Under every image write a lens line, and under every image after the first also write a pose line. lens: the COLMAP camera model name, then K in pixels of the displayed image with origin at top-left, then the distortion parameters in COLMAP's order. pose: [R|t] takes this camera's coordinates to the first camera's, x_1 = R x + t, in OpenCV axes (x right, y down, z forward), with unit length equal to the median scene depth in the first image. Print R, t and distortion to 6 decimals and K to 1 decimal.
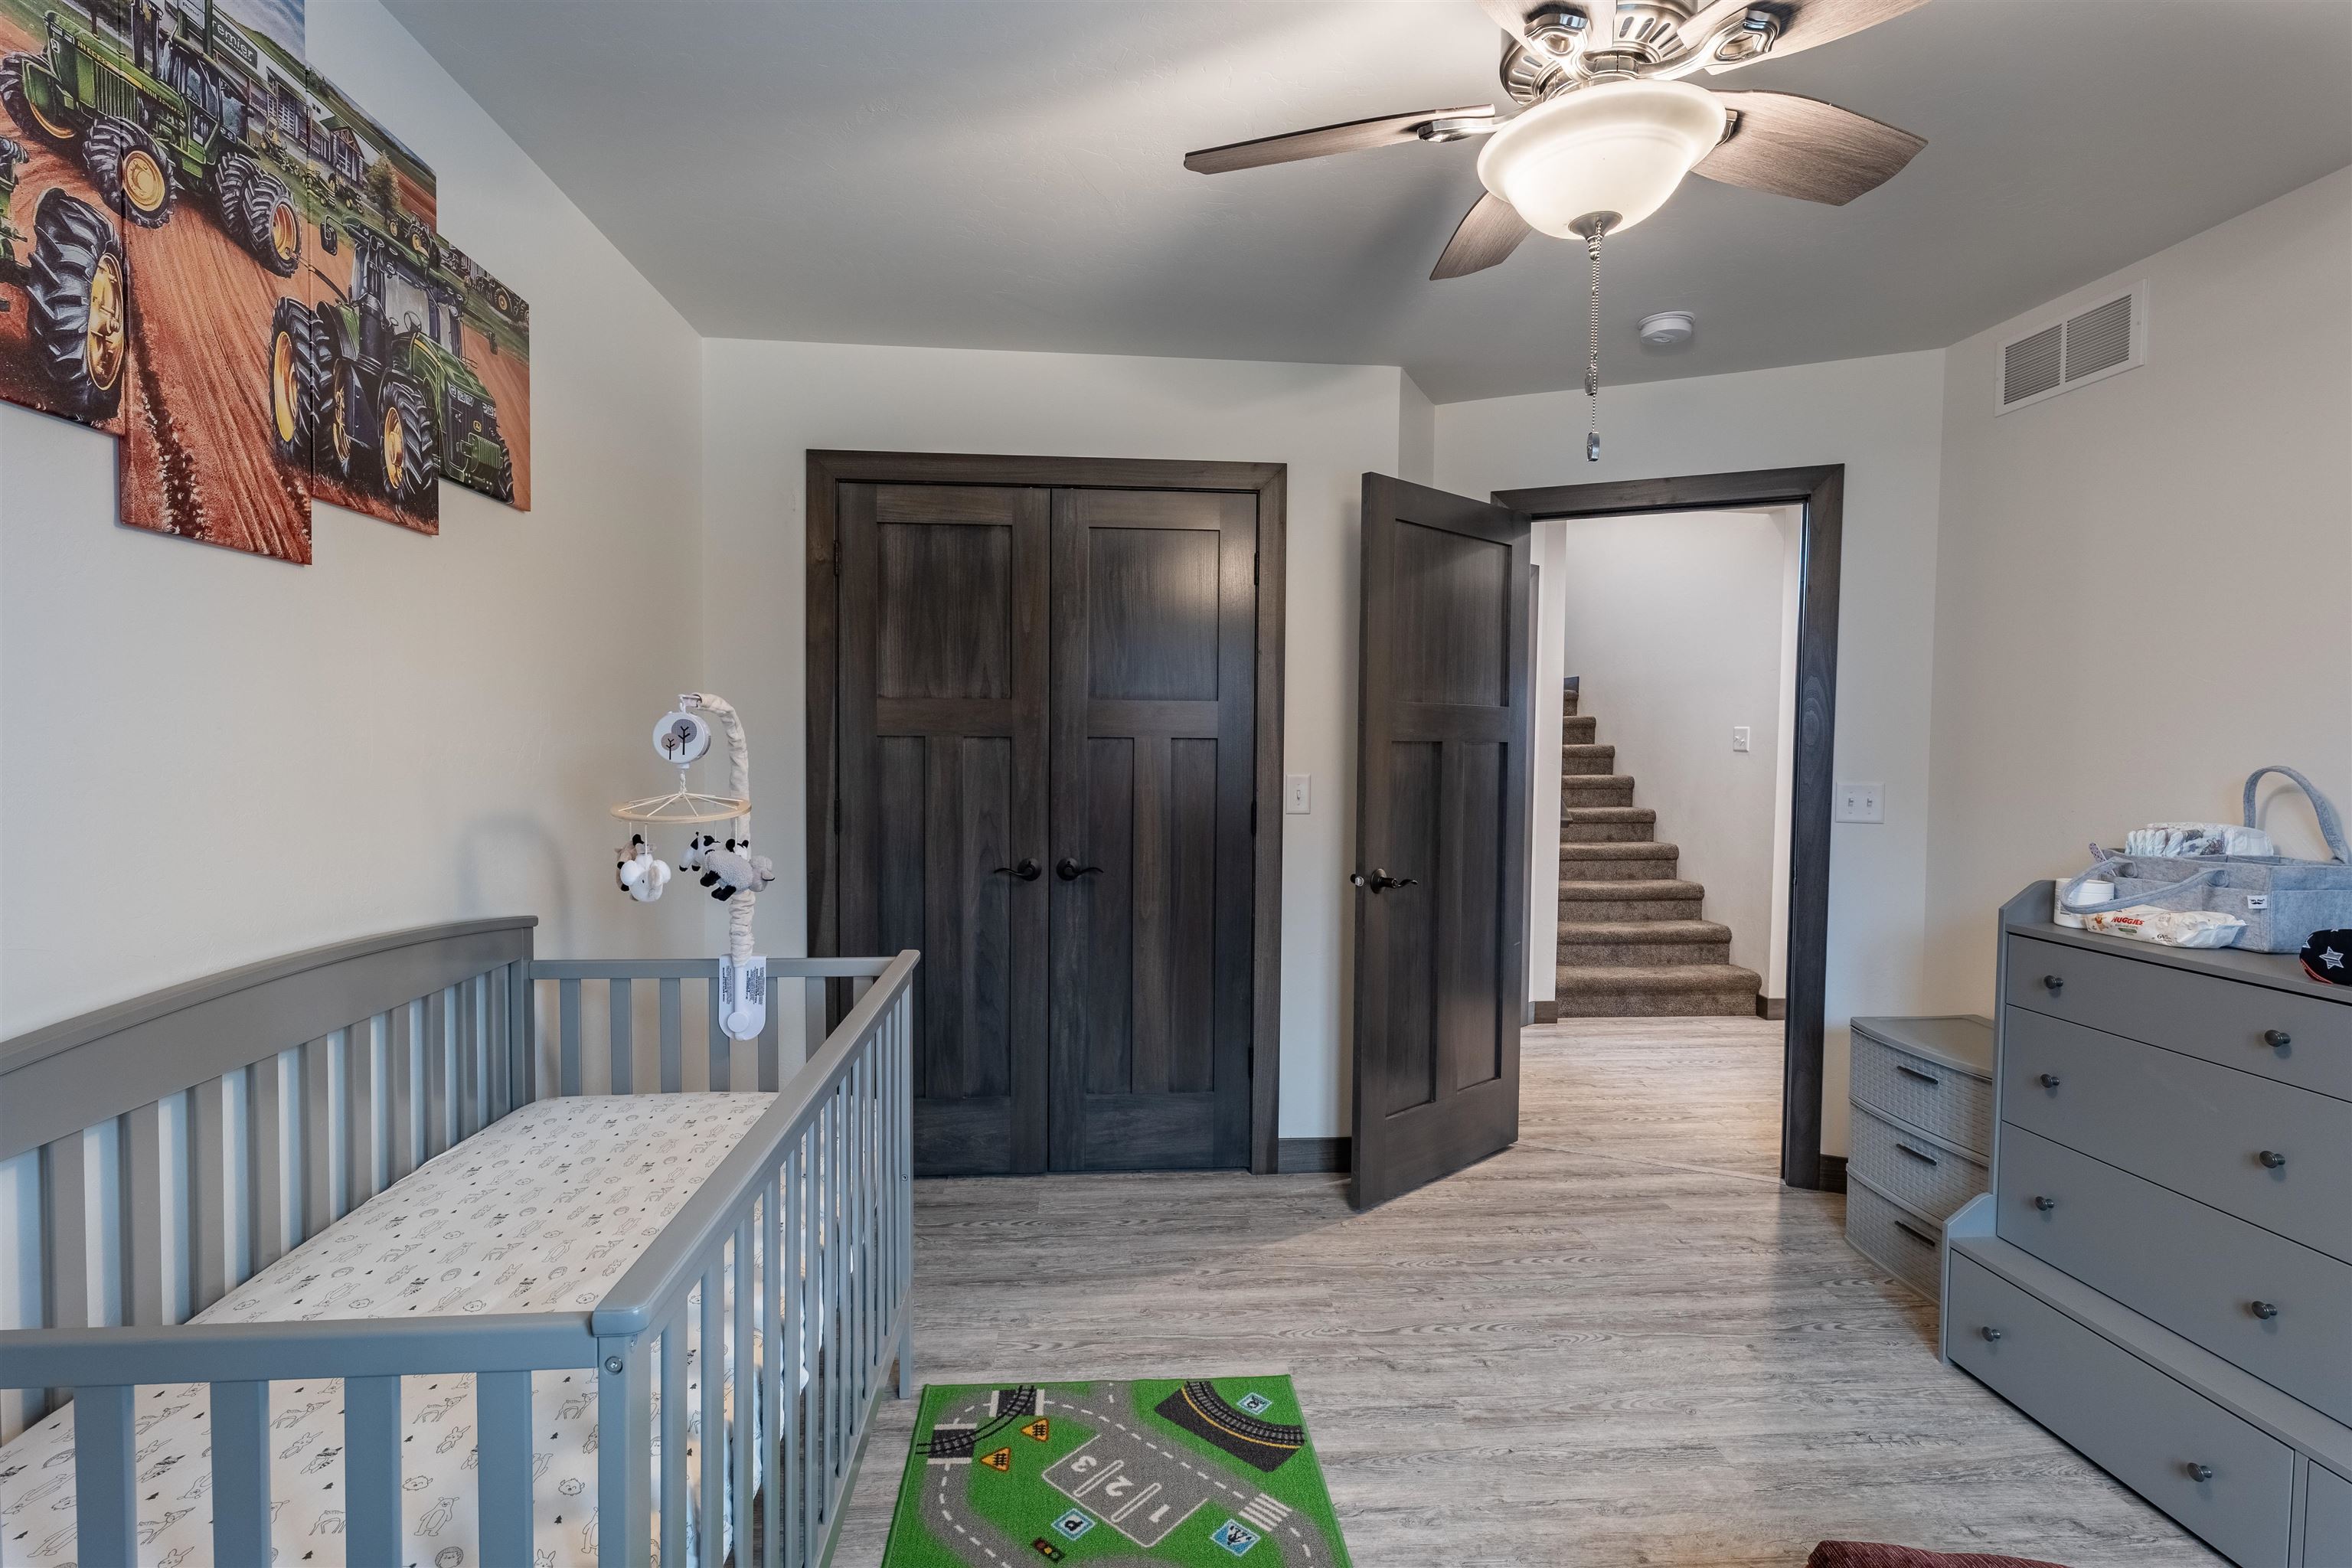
lens RADIAL K [[1088.2, 0, 1182.8], [0, 1088.2, 789.0], [0, 0, 1]] dist [0.006963, -0.000496]
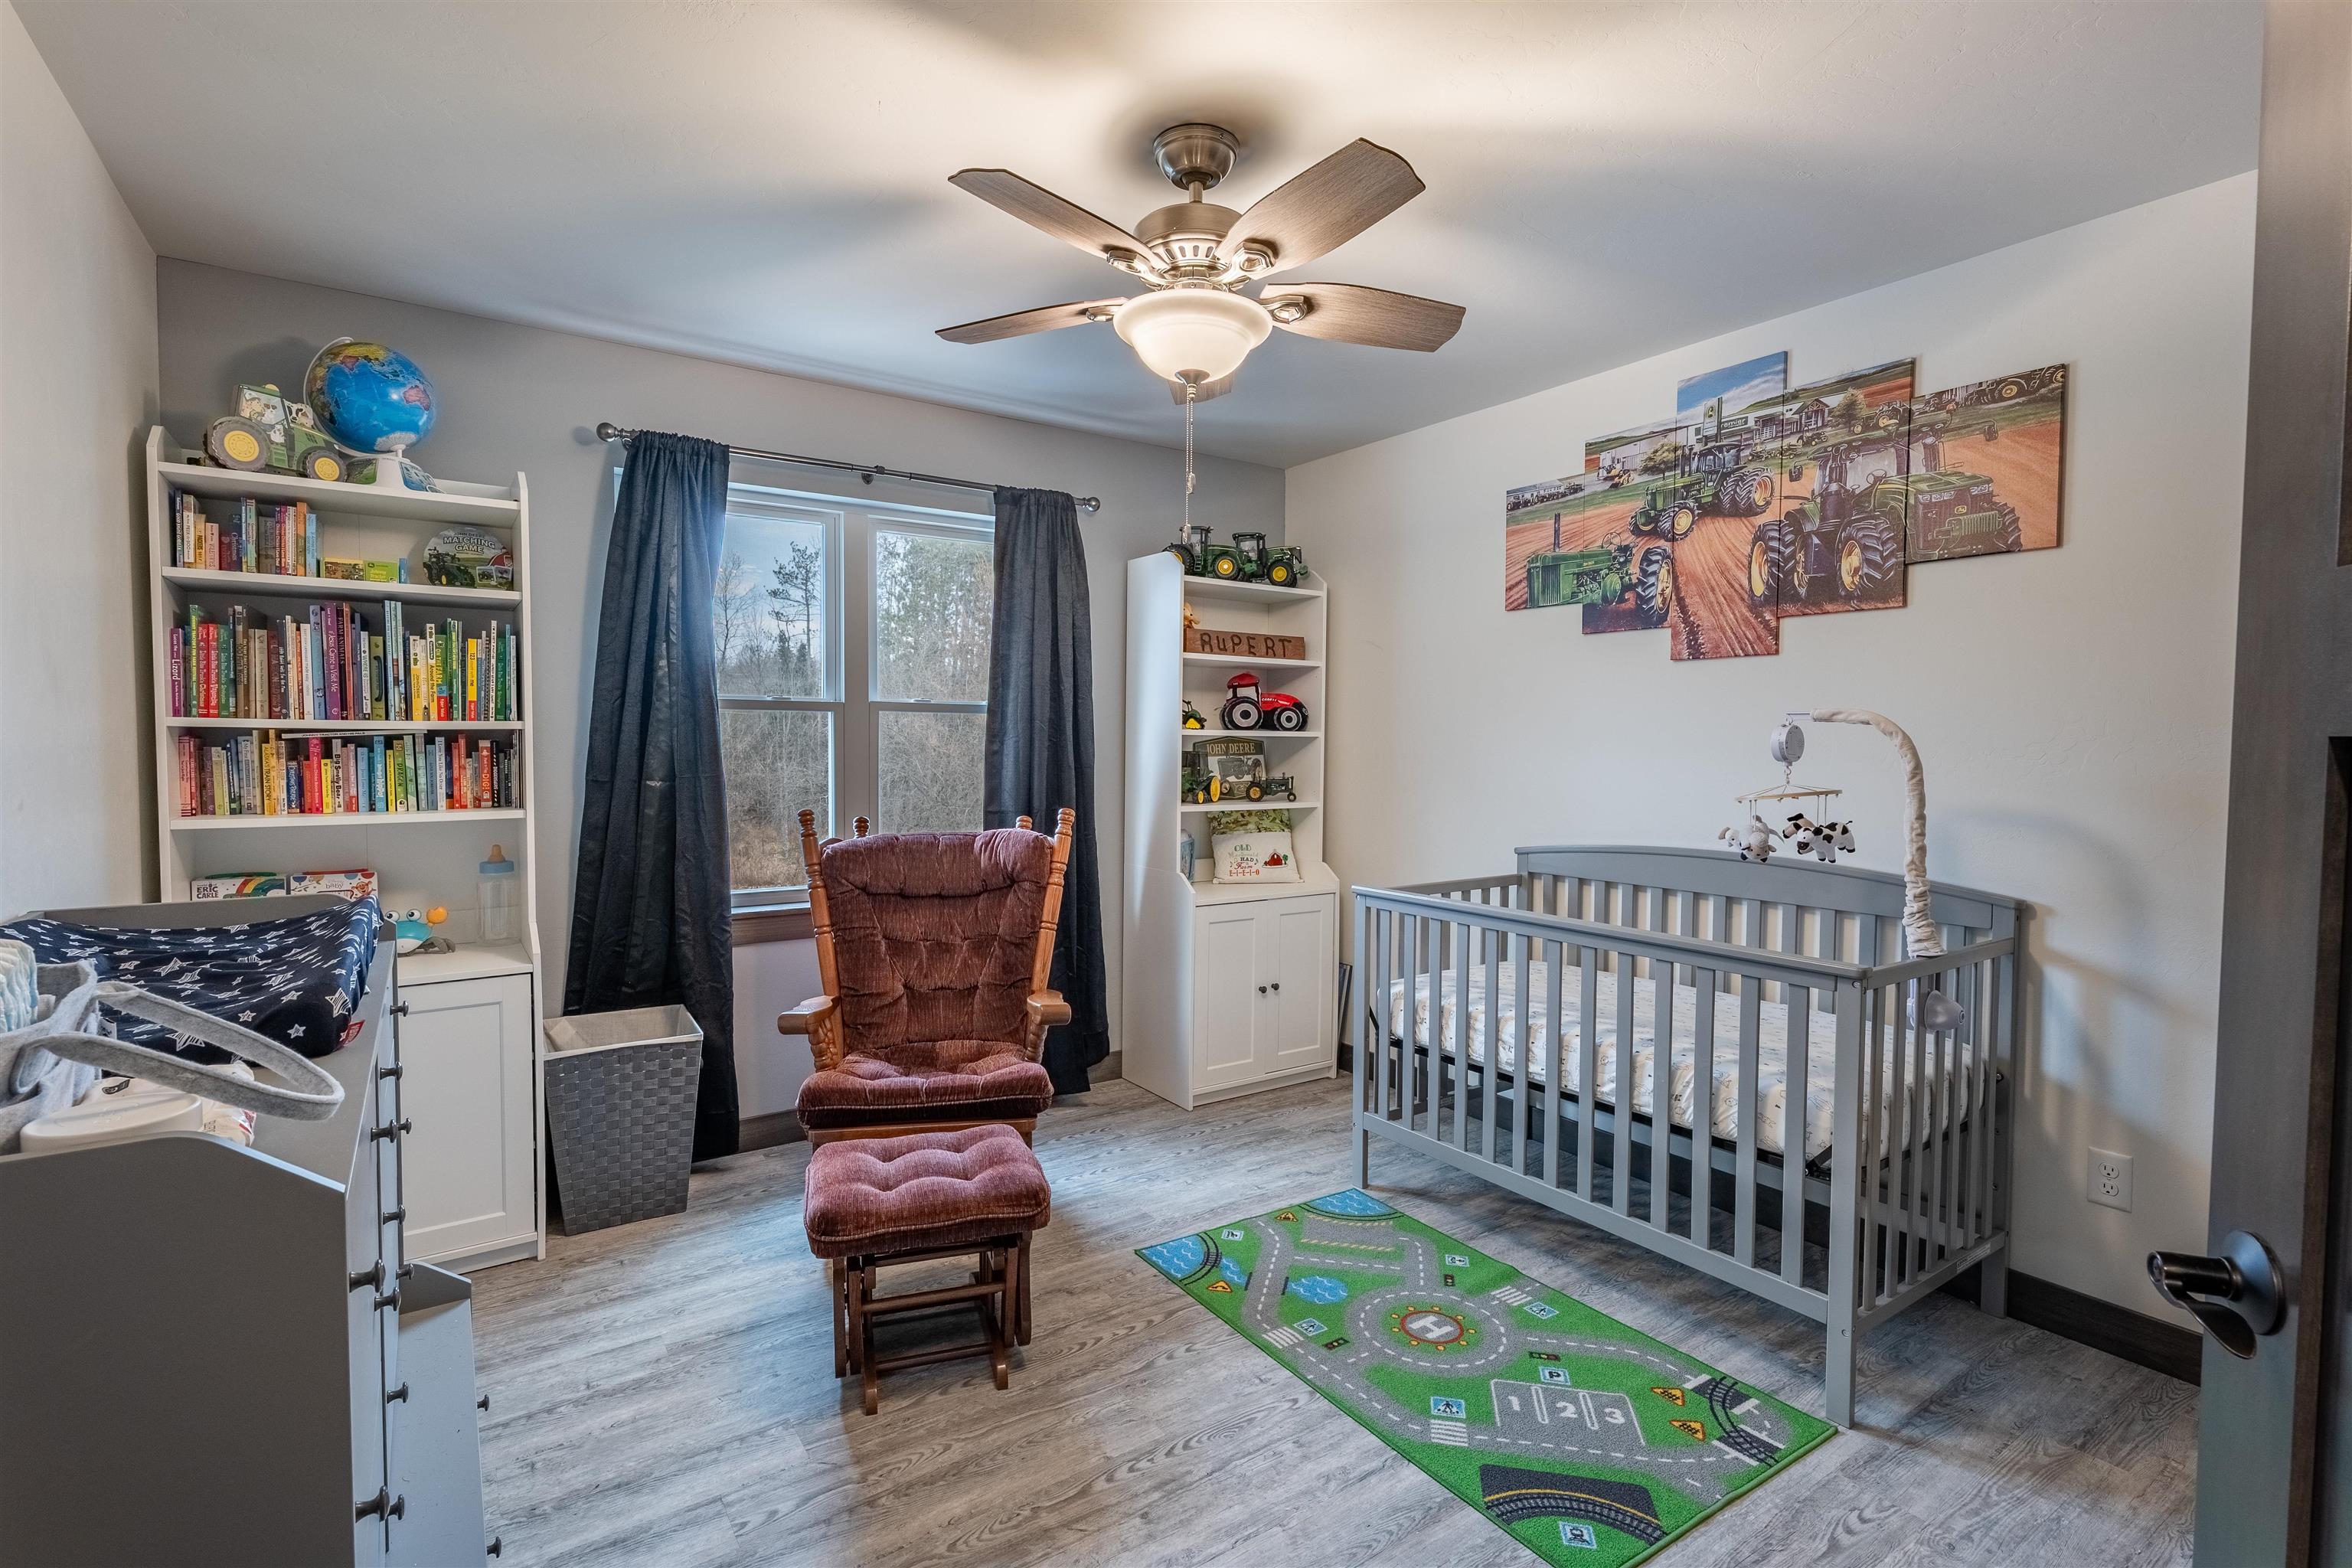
lens RADIAL K [[1088.2, 0, 1169.1], [0, 1088.2, 777.7], [0, 0, 1]] dist [0.006963, -0.000496]
pose [[-0.874402, 0.005706, -0.485169, 1.035217], [-0.033399, 0.996851, 0.071918, -0.091105], [0.484052, 0.079090, -0.871458, 2.136754]]
